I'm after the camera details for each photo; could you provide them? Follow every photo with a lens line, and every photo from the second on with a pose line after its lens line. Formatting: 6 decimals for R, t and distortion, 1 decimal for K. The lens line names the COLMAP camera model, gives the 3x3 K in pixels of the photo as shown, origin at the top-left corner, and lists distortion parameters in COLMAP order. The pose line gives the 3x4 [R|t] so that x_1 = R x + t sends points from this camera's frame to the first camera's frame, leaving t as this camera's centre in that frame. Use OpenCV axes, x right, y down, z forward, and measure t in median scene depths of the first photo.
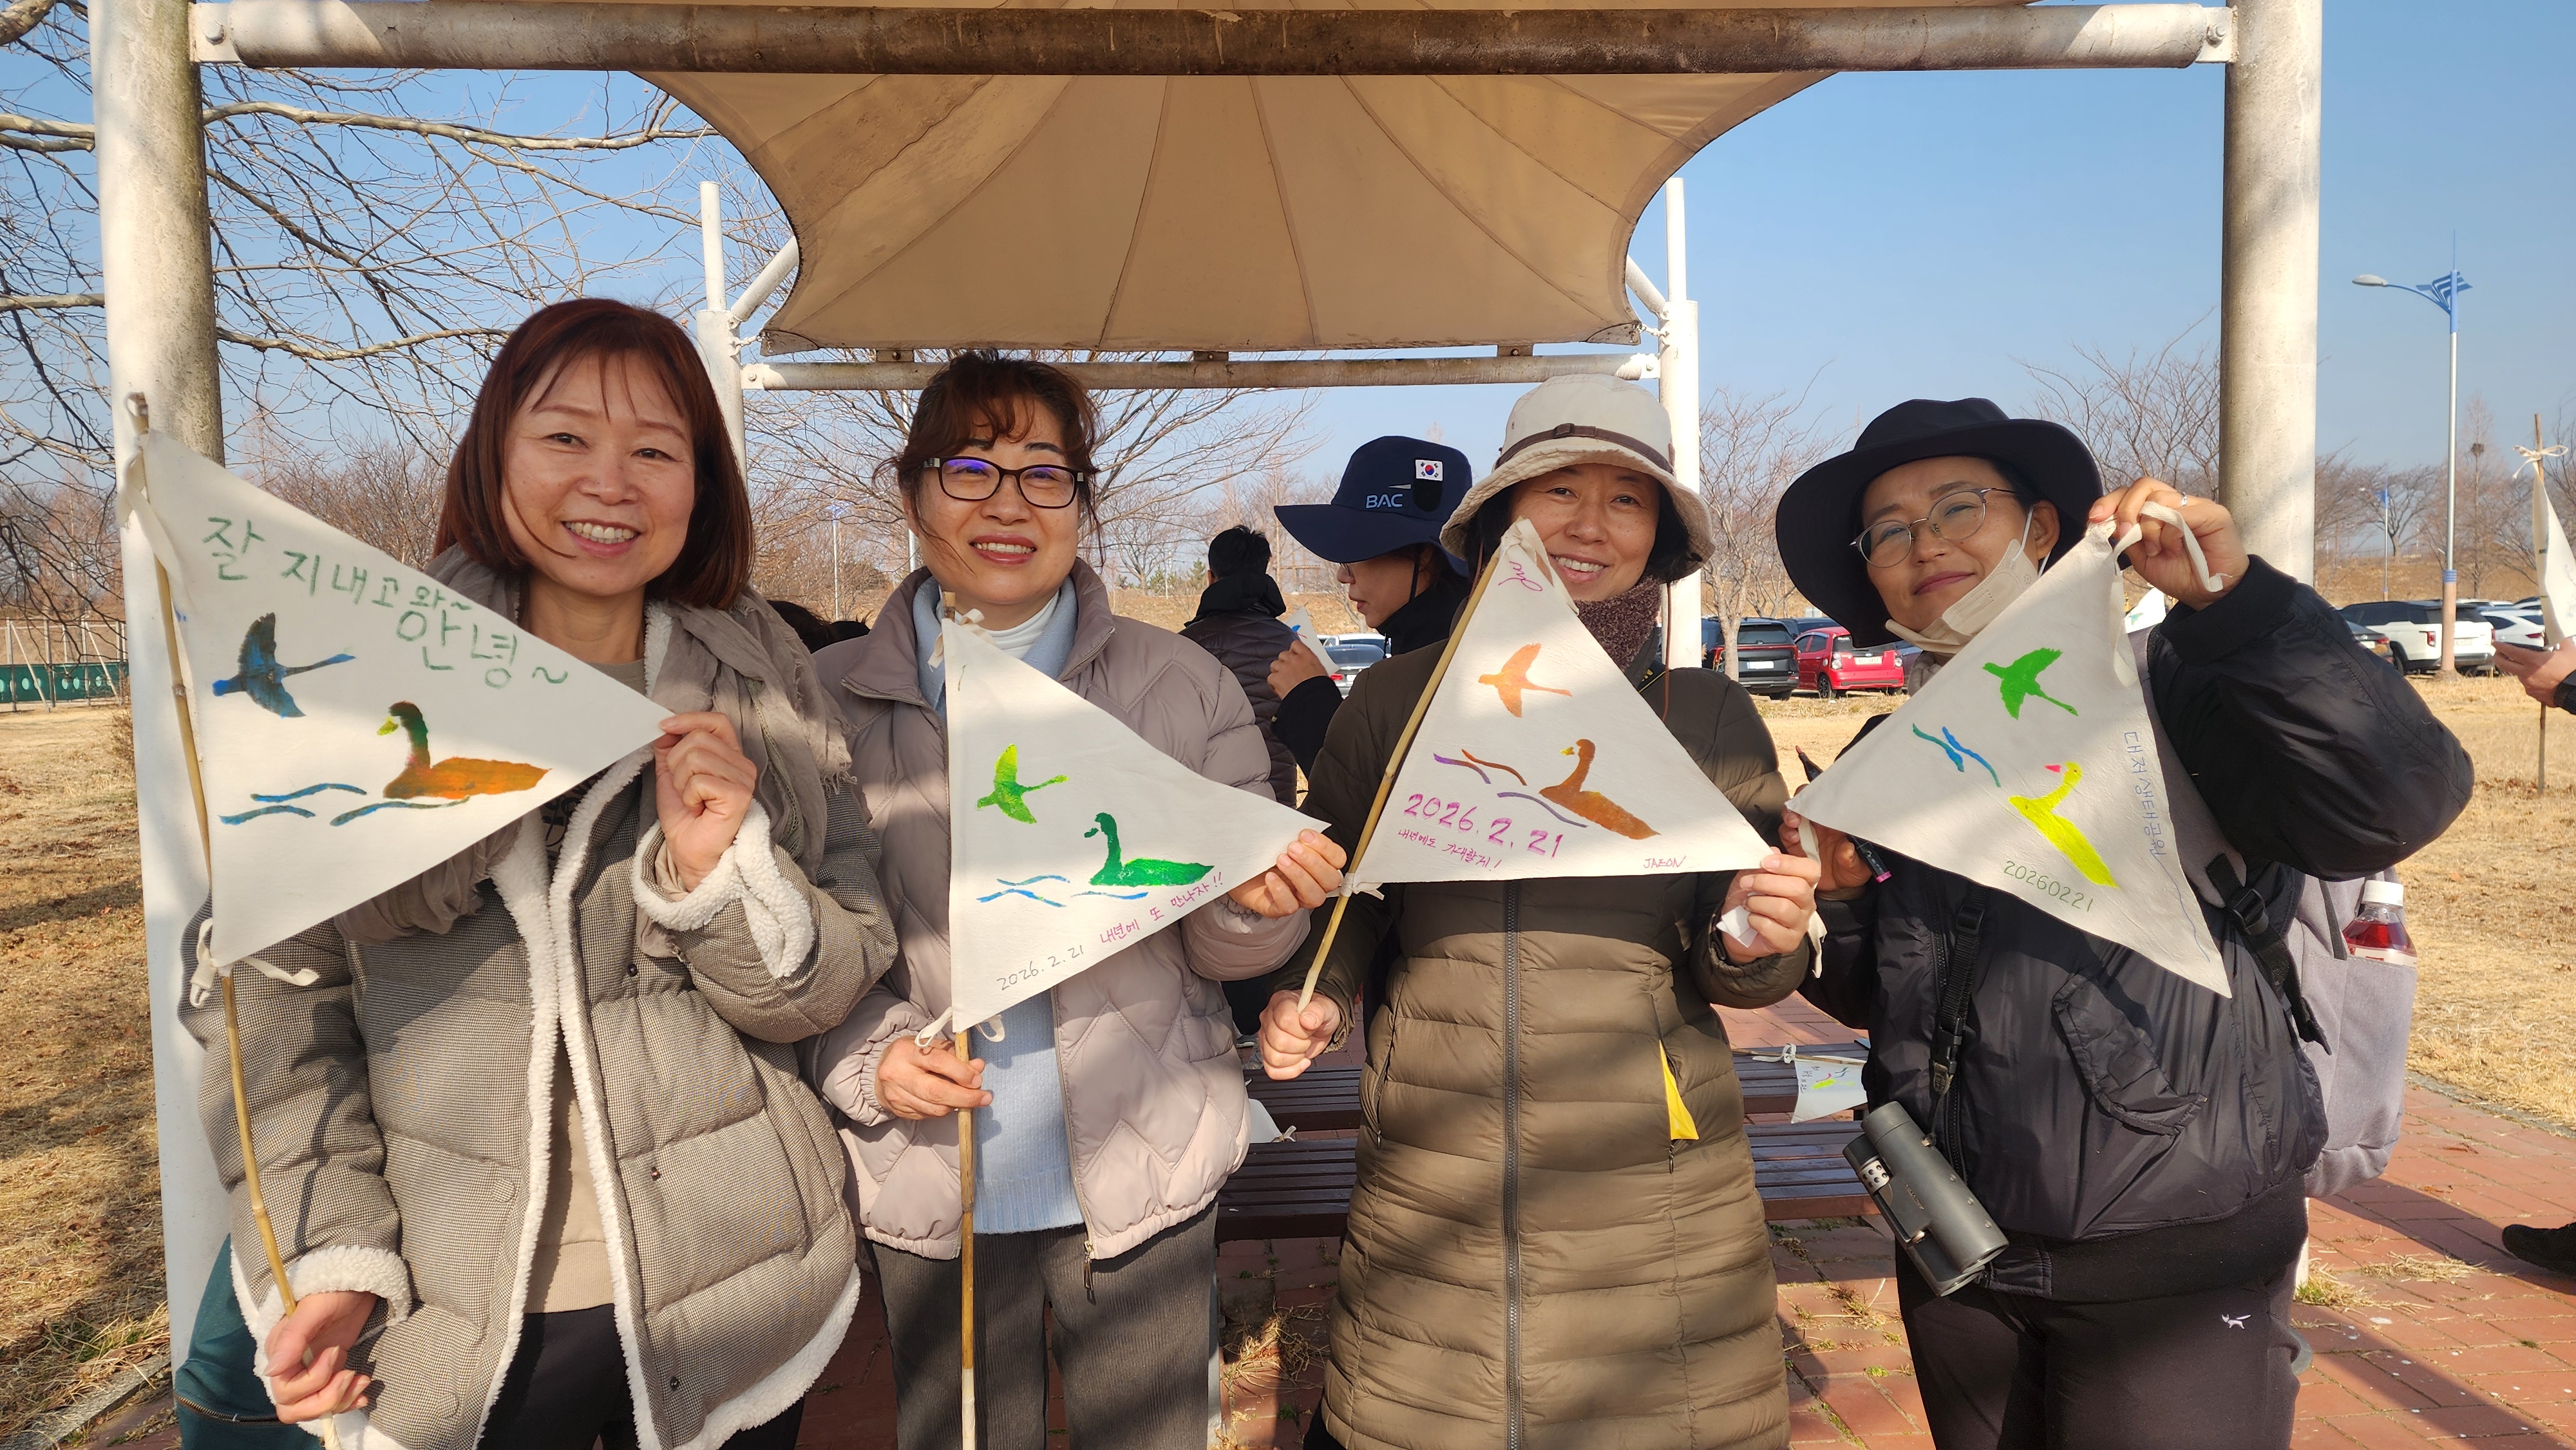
lens RADIAL K [[1734.1, 0, 1355.5], [0, 1734.1, 764.8], [0, 0, 1]] dist [0.032069, 0.000935]
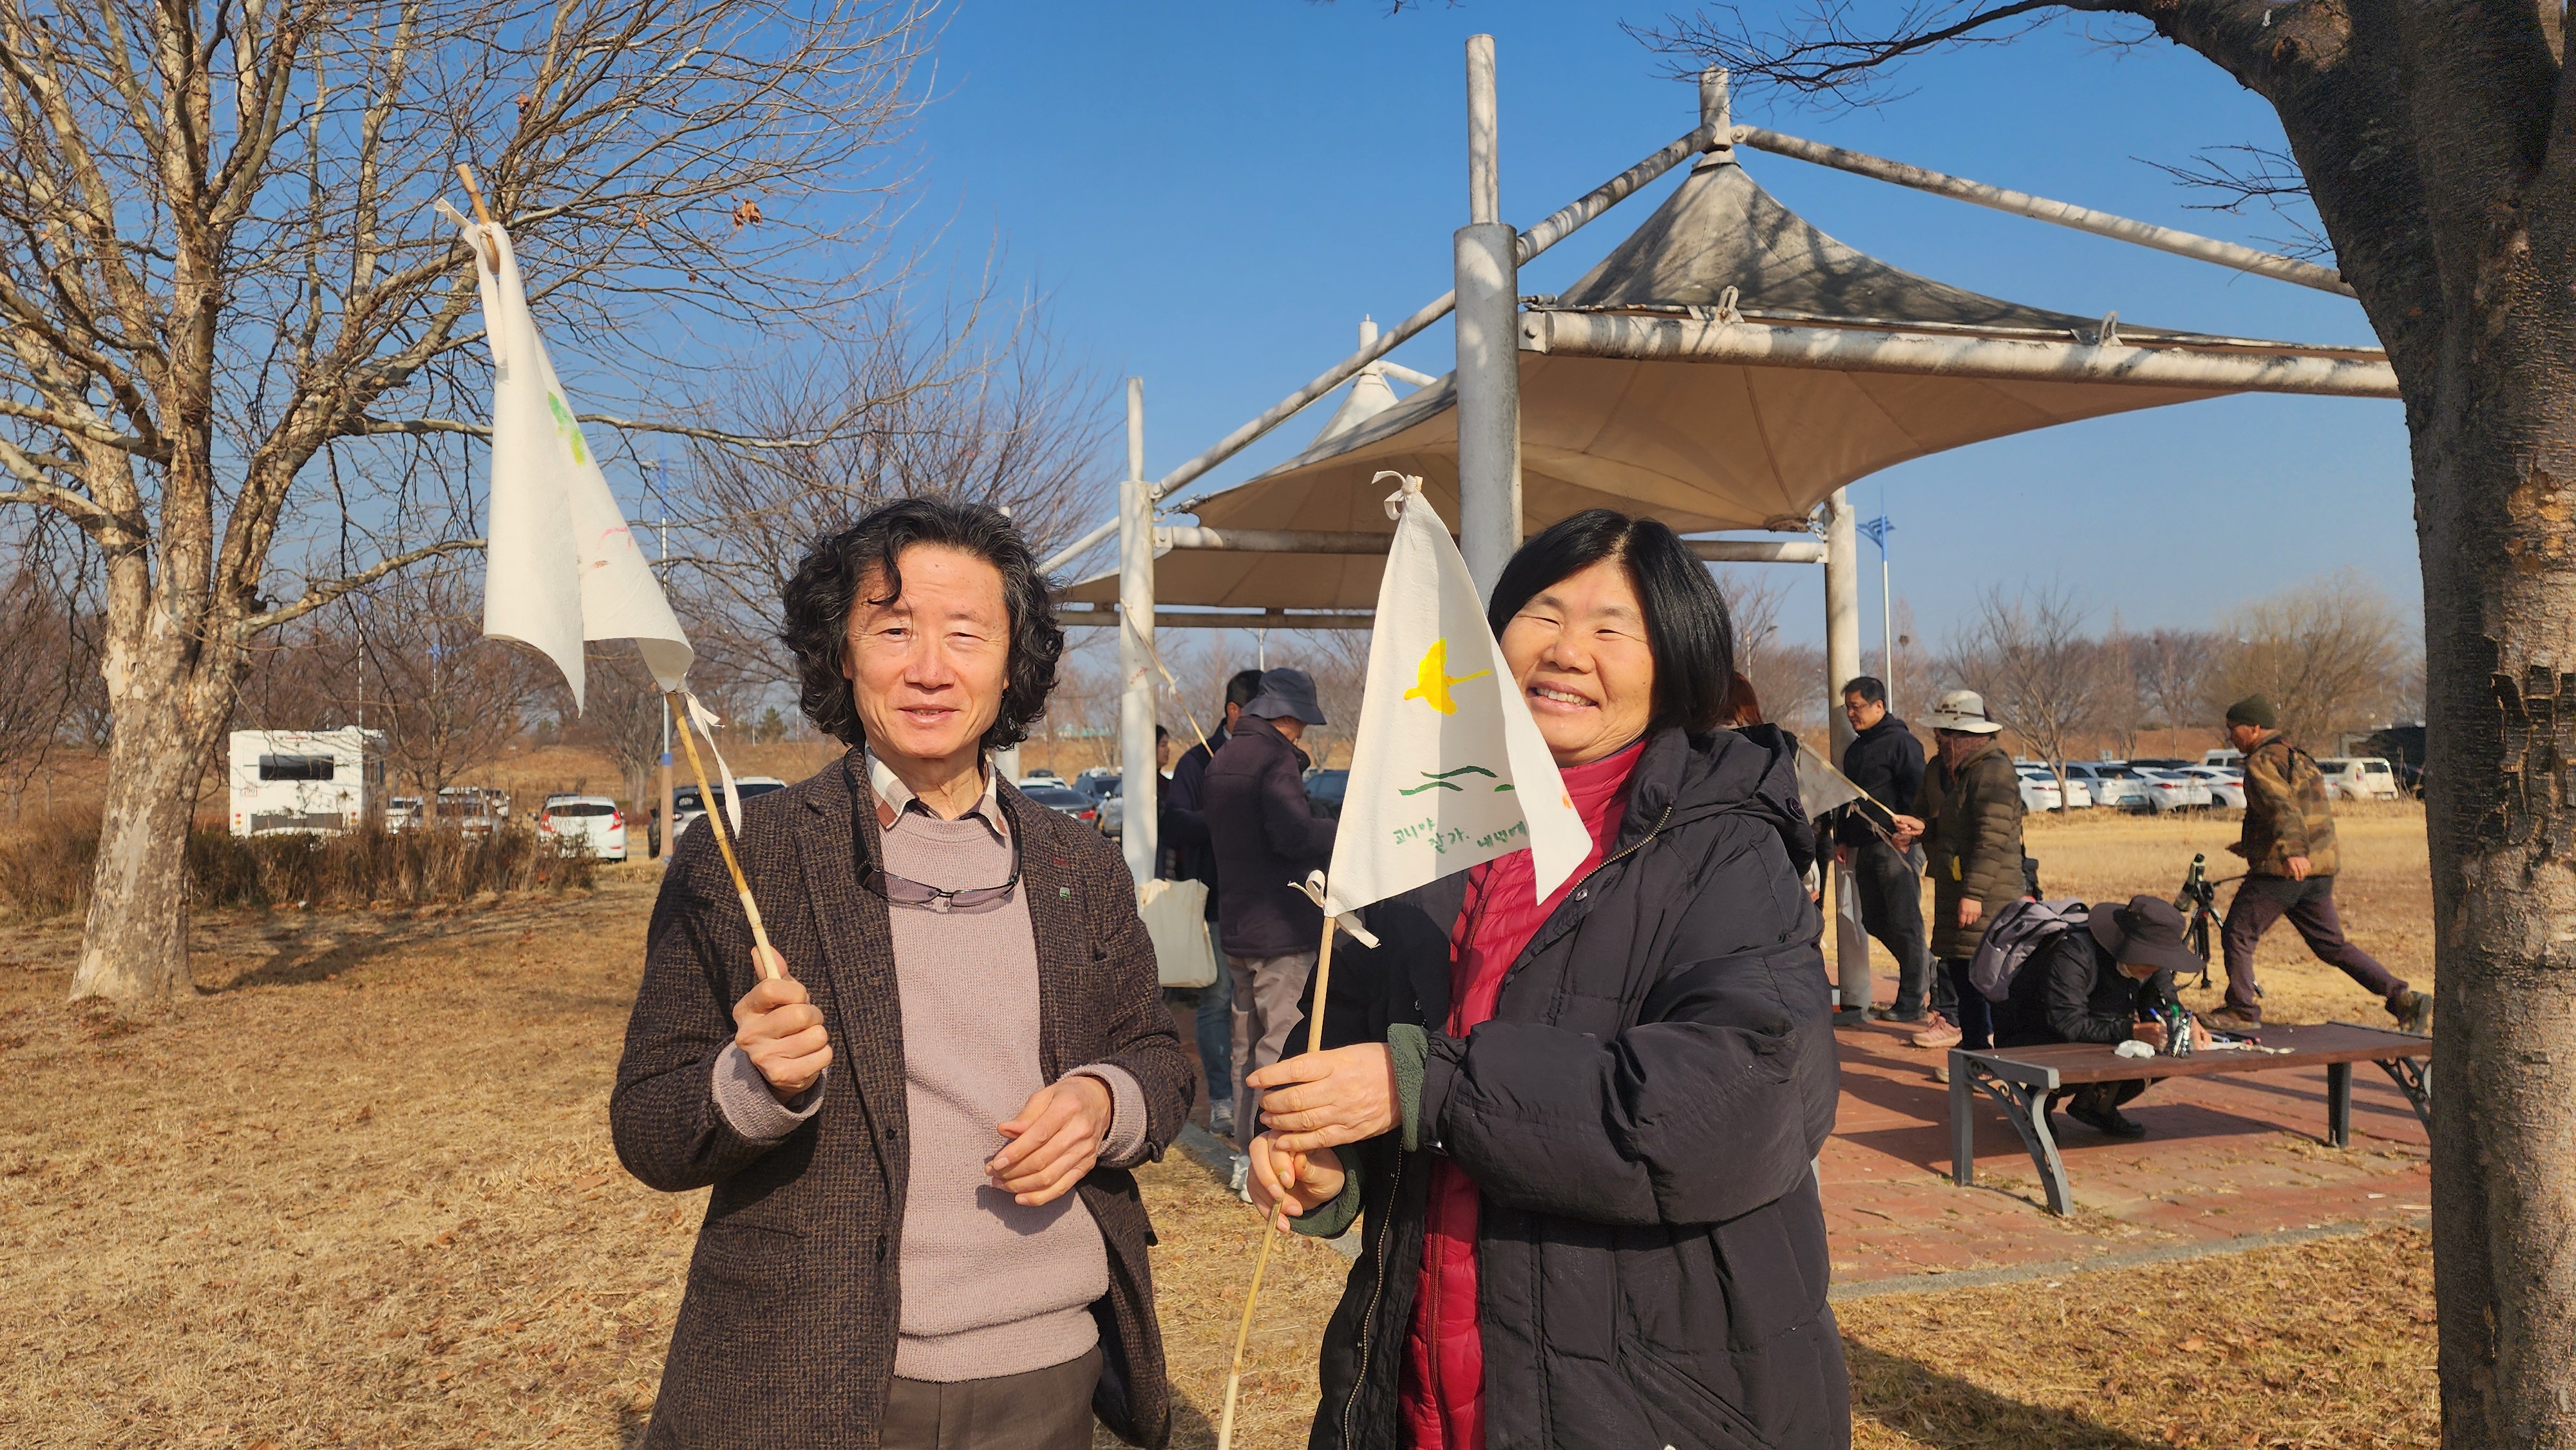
lens RADIAL K [[1744.3, 0, 1296.4], [0, 1744.3, 734.3], [0, 0, 1]] dist [0.070673, -0.060889]
pose [[0.973592, 0.013621, 0.227886, -0.479241], [0.010596, 0.994447, -0.104708, 0.080423], [-0.228047, 0.104357, 0.968041, -0.744043]]
